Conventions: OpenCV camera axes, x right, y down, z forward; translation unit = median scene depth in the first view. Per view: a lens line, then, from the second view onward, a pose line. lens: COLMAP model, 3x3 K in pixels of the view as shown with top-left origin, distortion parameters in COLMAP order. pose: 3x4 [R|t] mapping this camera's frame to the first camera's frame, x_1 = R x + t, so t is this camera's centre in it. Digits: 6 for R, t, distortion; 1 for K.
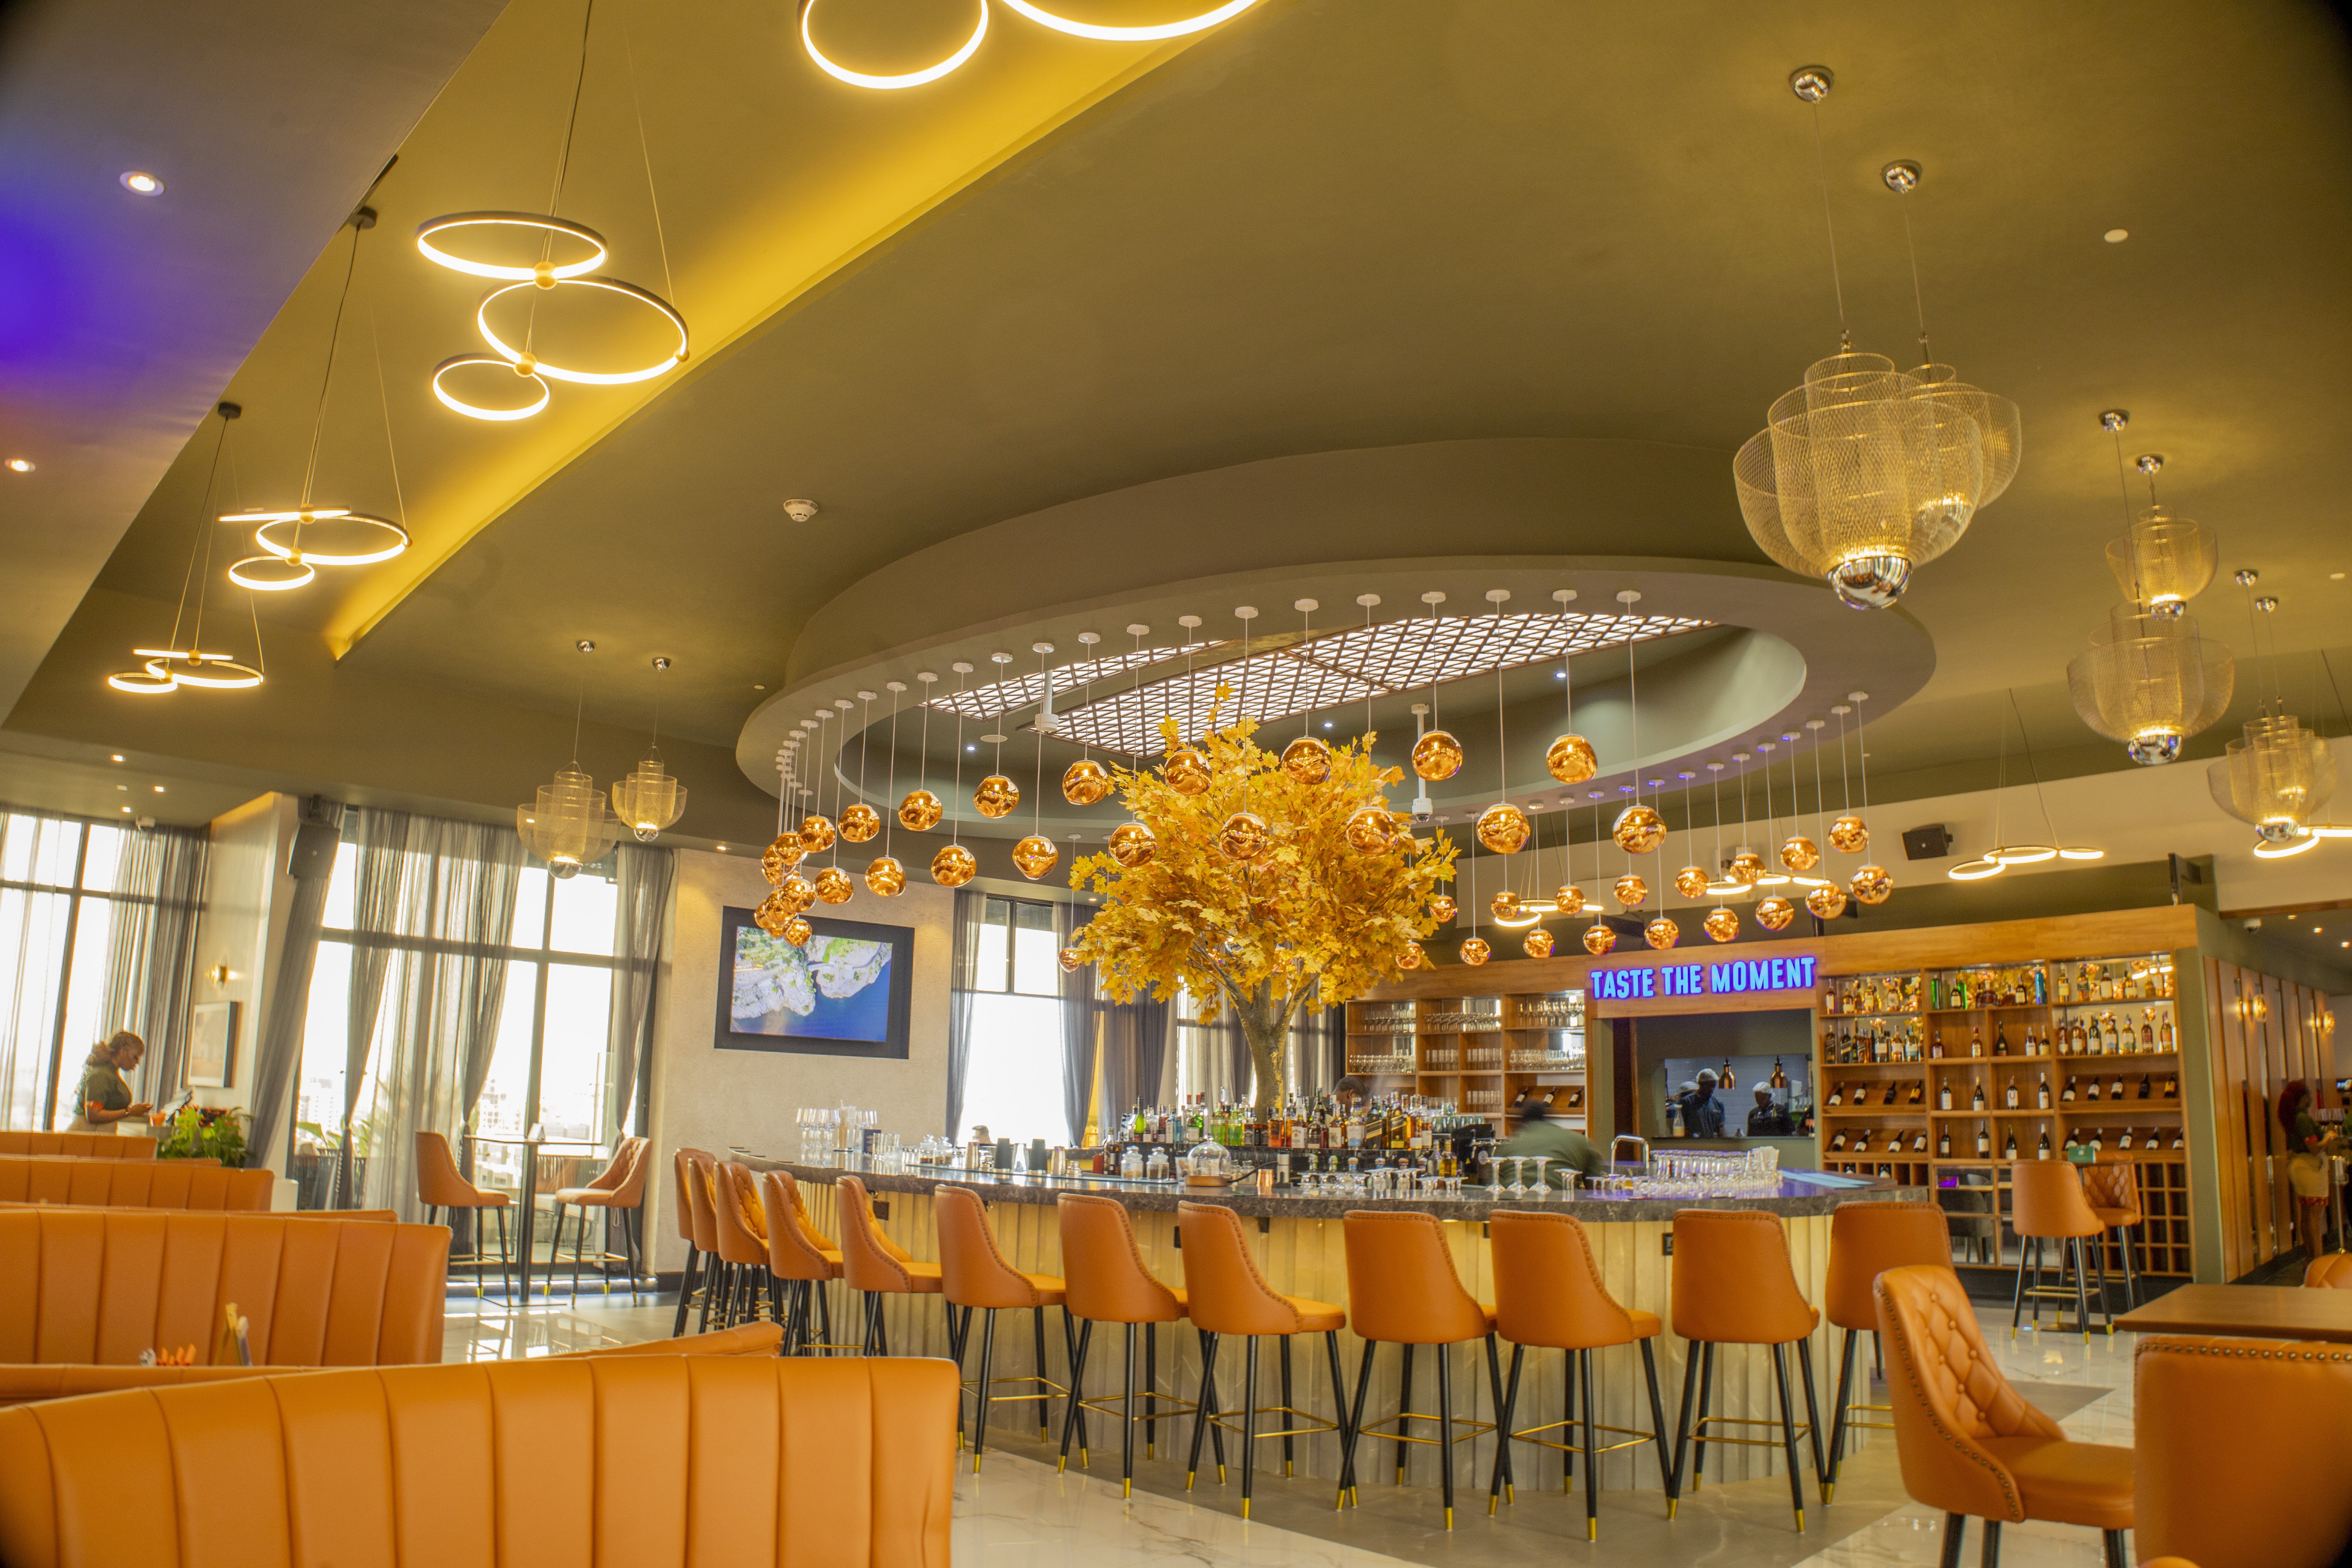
lens RADIAL K [[1586.3, 0, 1171.6], [0, 1586.3, 845.4], [0, 0, 1]] dist [-0.001253, 0.002153]
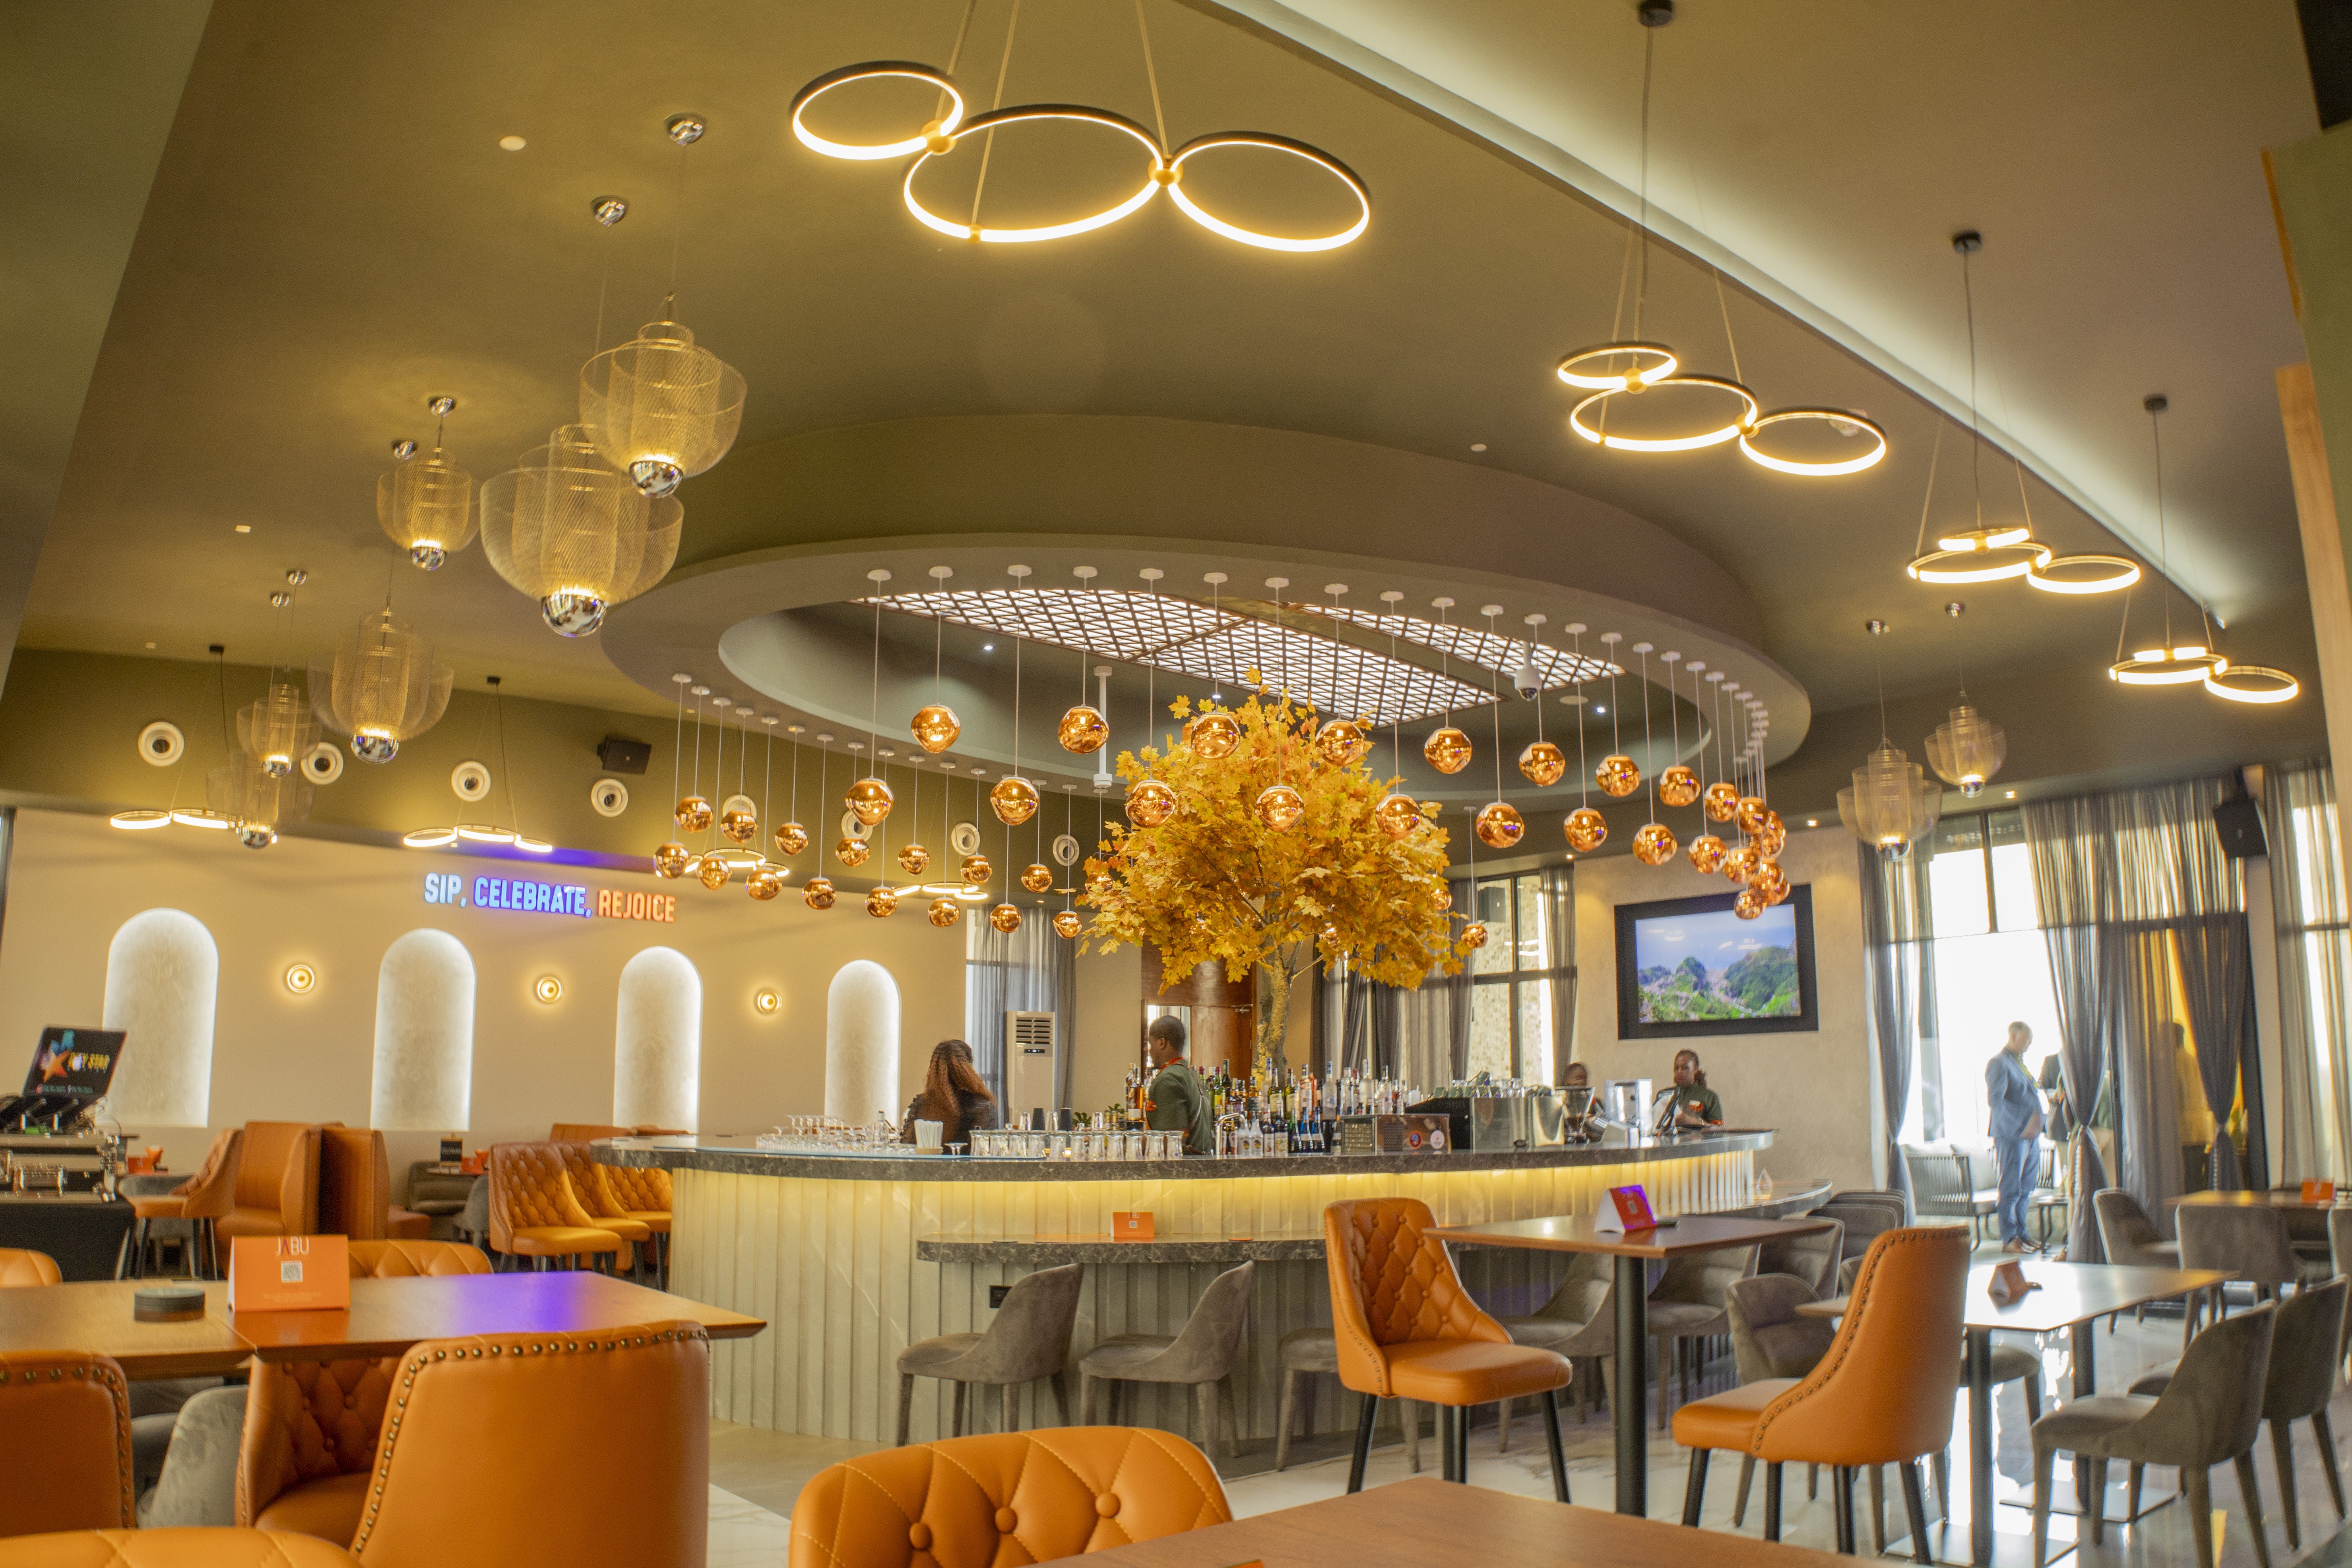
lens RADIAL K [[1687.6, 0, 1121.6], [0, 1687.6, 861.3], [0, 0, 1]] dist [-0.123270, 0.057160]
pose [[-0.074105, -0.167628, -0.983061, 0.790859], [0.165870, 0.969969, -0.177899, 0.144855], [0.983359, -0.176244, -0.044075, 0.692887]]
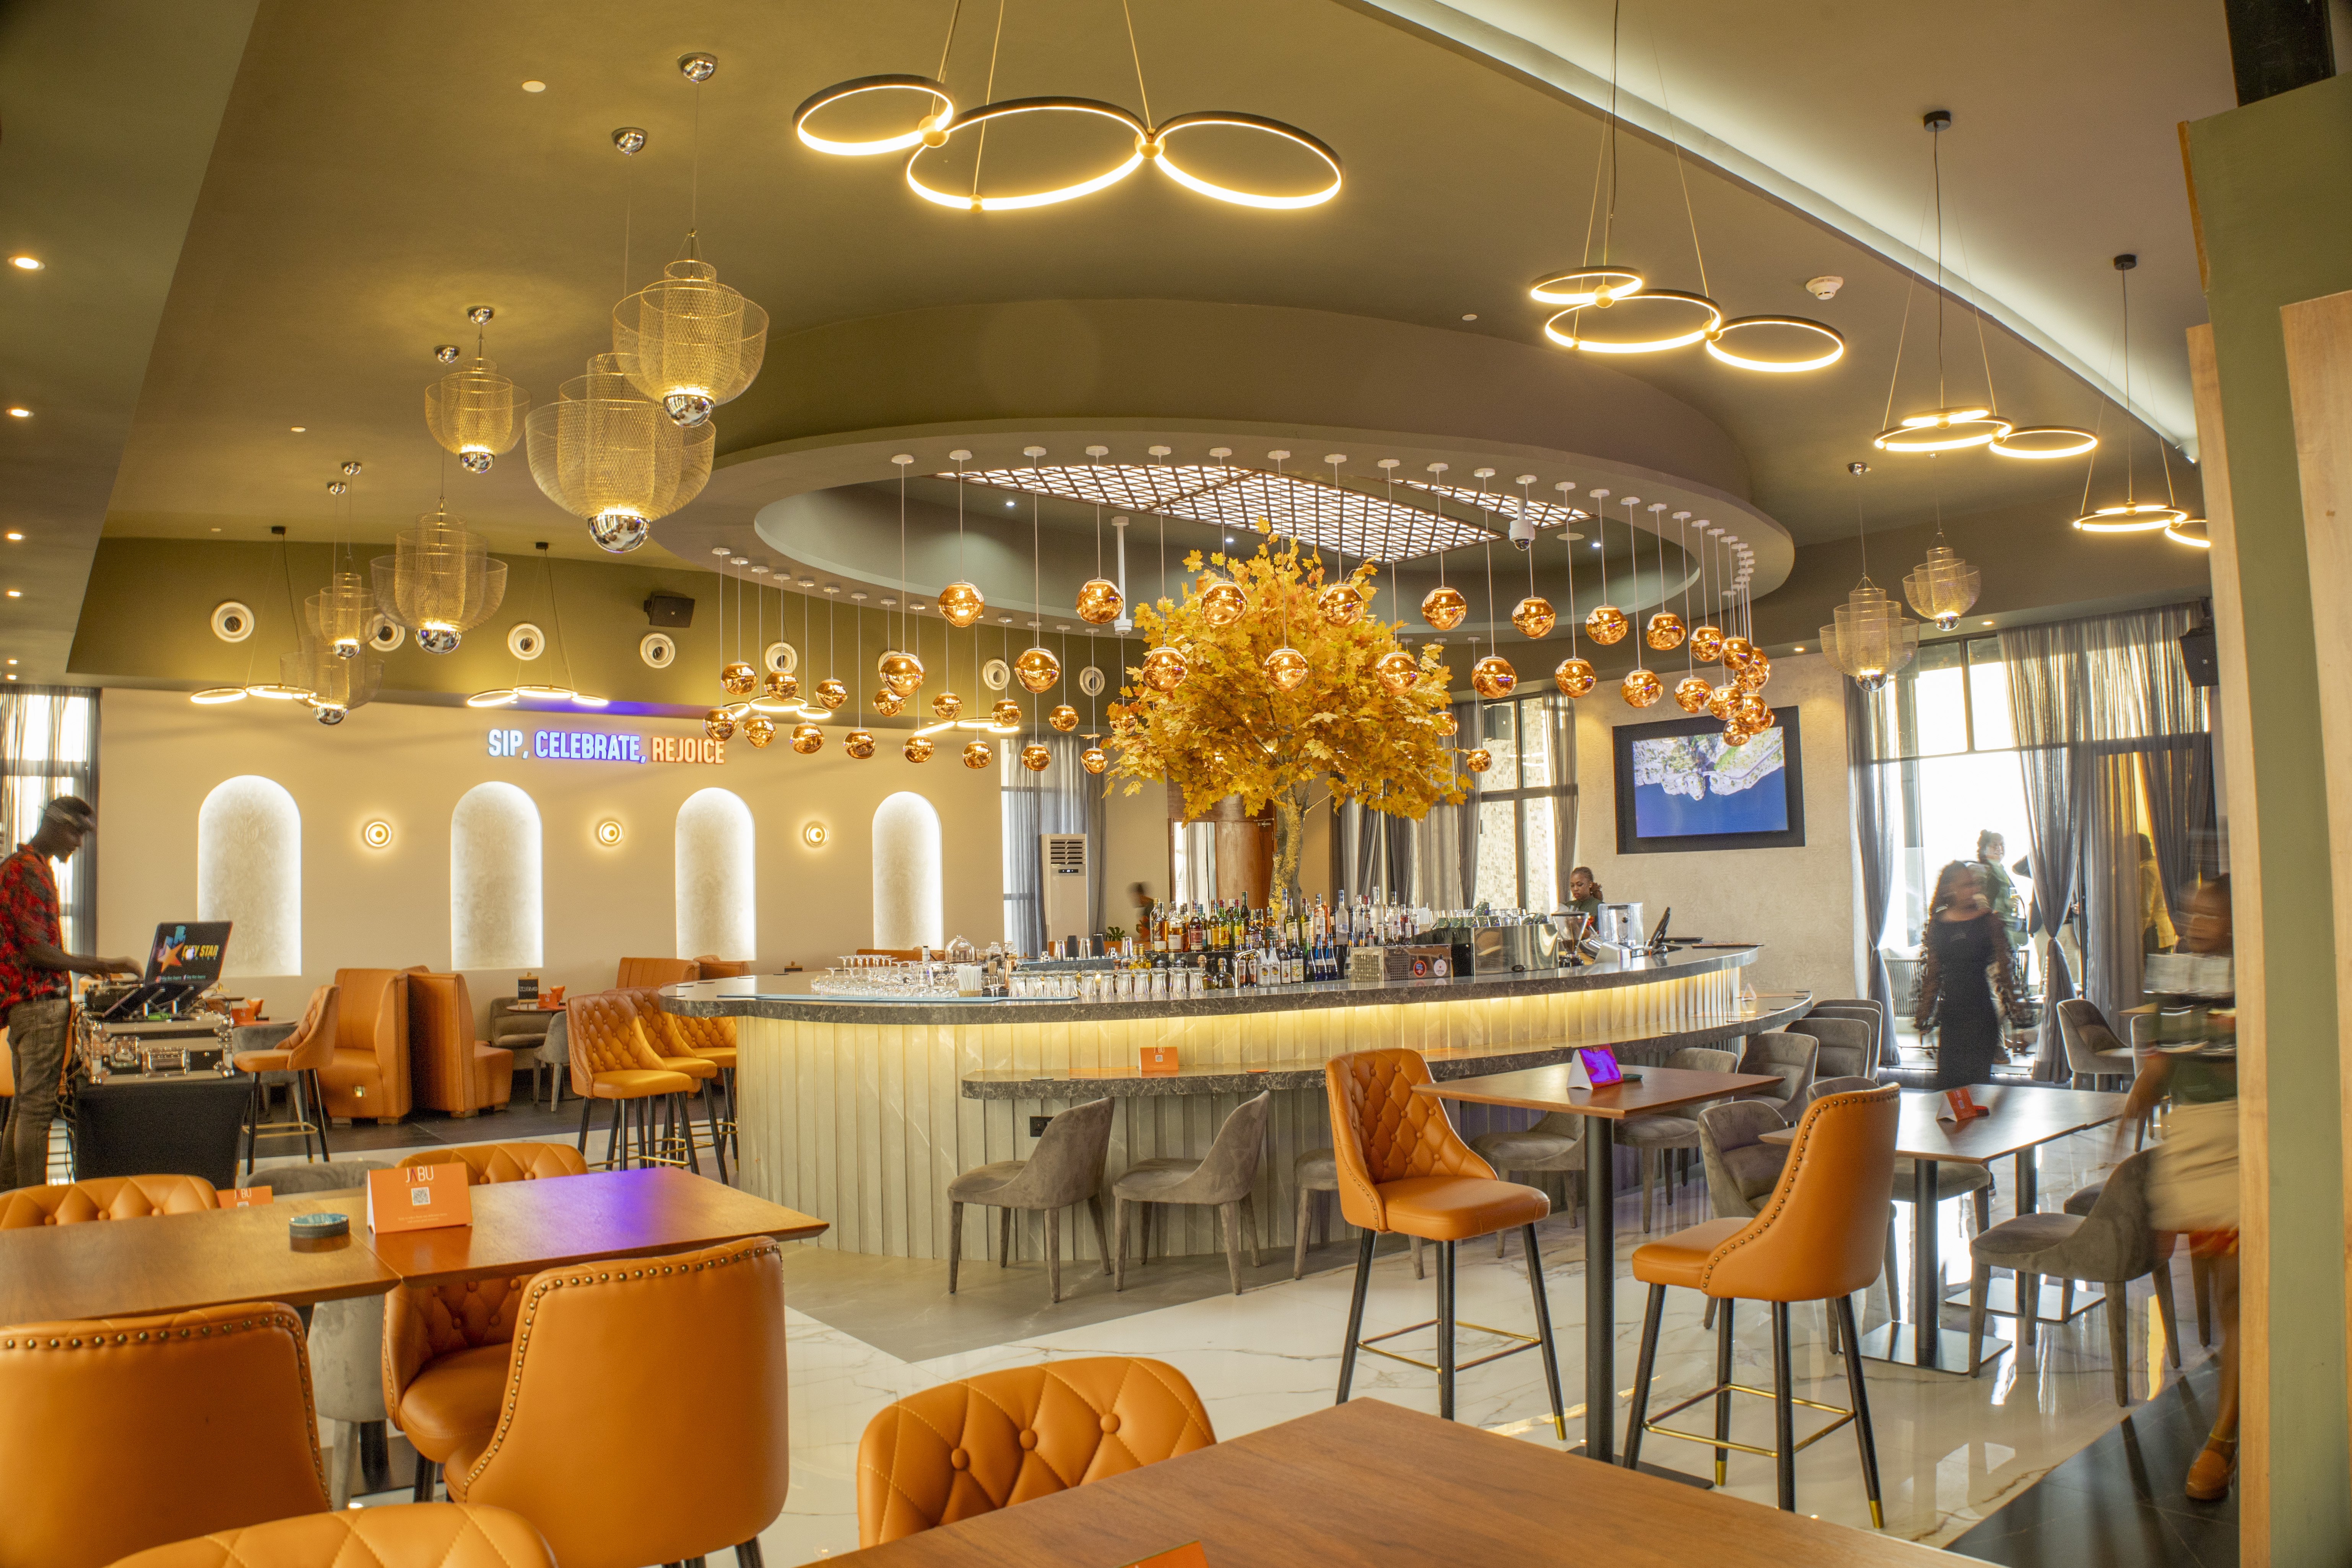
lens RADIAL K [[1622.6, 0, 1126.9], [0, 1622.6, 824.7], [0, 0, 1]] dist [-0.119774, 0.060554]
pose [[-0.093194, -0.065857, -0.993468, 0.813063], [0.191843, 0.977925, -0.082823, 0.125778], [0.976991, -0.198309, -0.078502, 0.702842]]
